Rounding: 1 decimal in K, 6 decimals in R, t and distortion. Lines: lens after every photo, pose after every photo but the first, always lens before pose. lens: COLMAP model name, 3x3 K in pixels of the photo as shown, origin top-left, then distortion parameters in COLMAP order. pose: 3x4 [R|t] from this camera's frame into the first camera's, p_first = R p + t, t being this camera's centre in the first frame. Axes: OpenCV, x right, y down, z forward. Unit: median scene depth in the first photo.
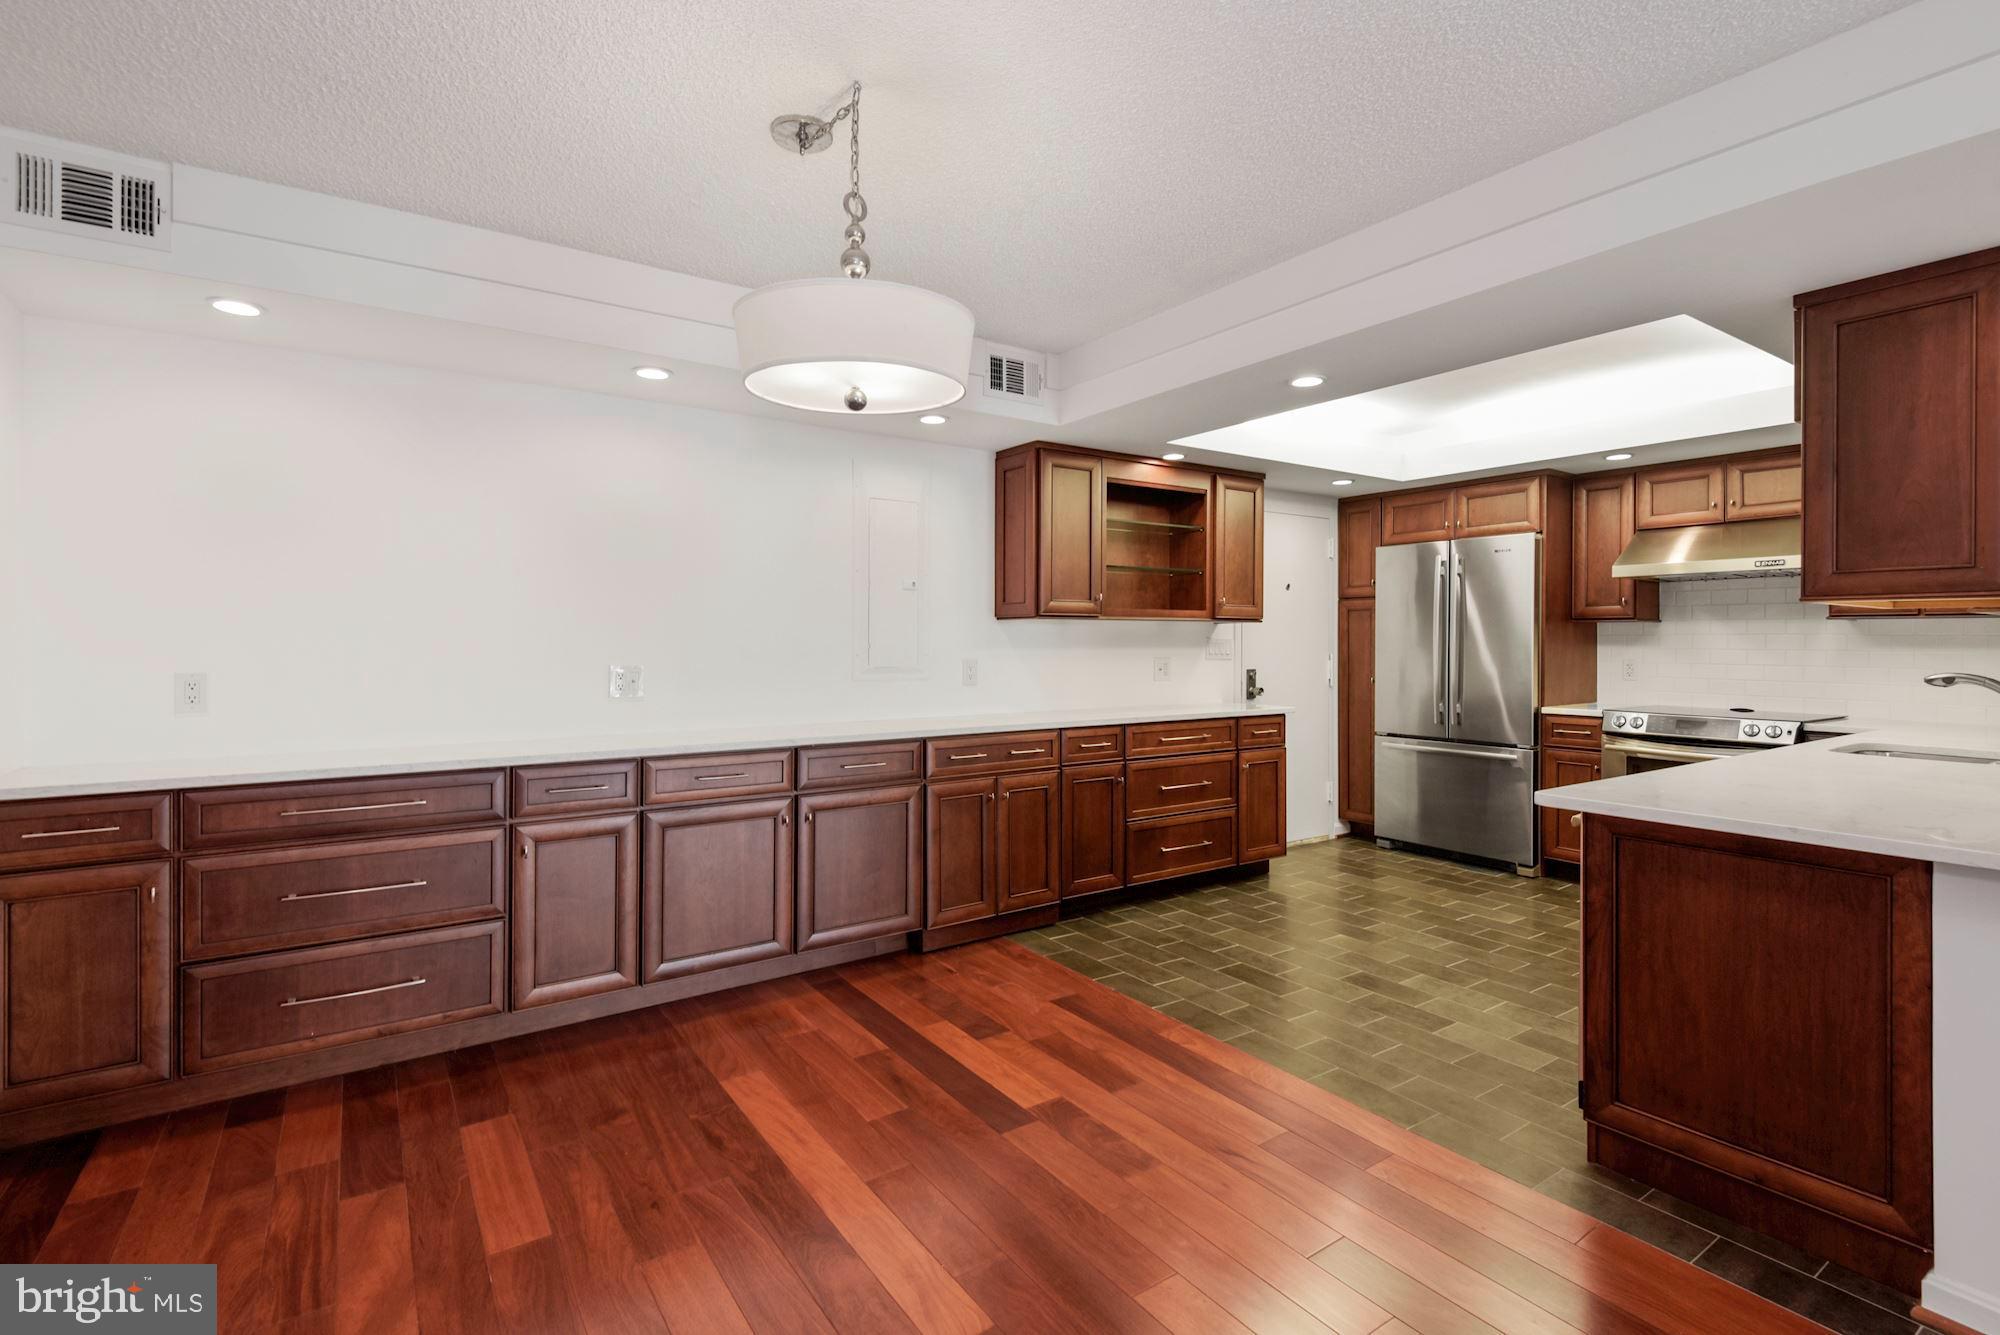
lens RADIAL K [[929.2, 0, 1008.4], [0, 929.2, 640.4], [0, 0, 1]] dist [0.018905, -0.000614]
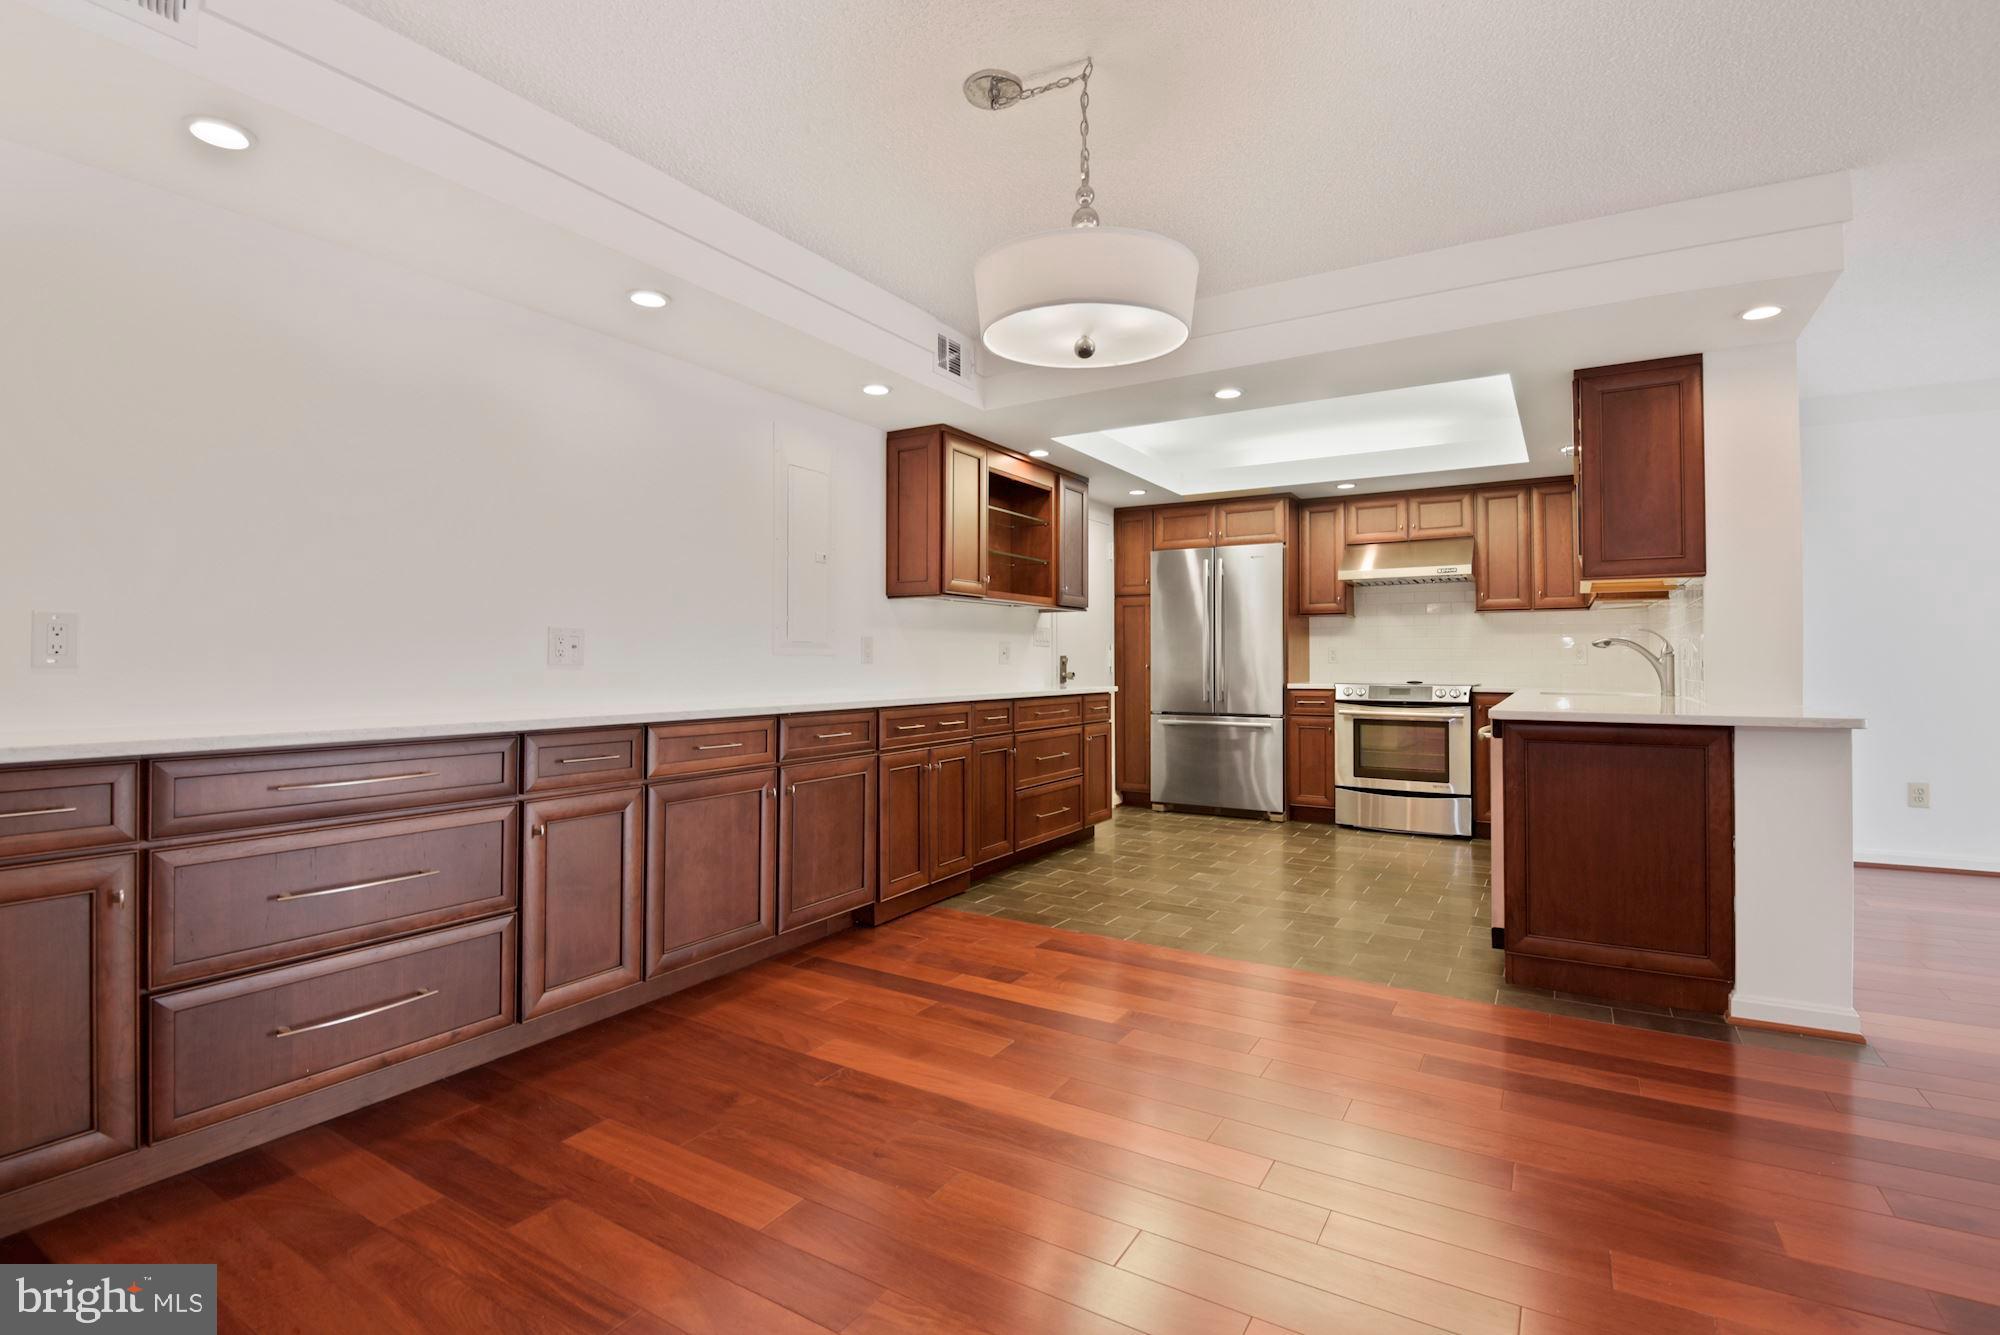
lens RADIAL K [[930.4, 0, 998.8], [0, 930.4, 641.7], [0, 0, 1]] dist [-0.002694, -0.001138]
pose [[0.914852, 0.007136, 0.403727, -0.341608], [0.001369, 0.999783, -0.020774, 0.050306], [-0.403787, 0.019558, 0.914644, 0.035555]]
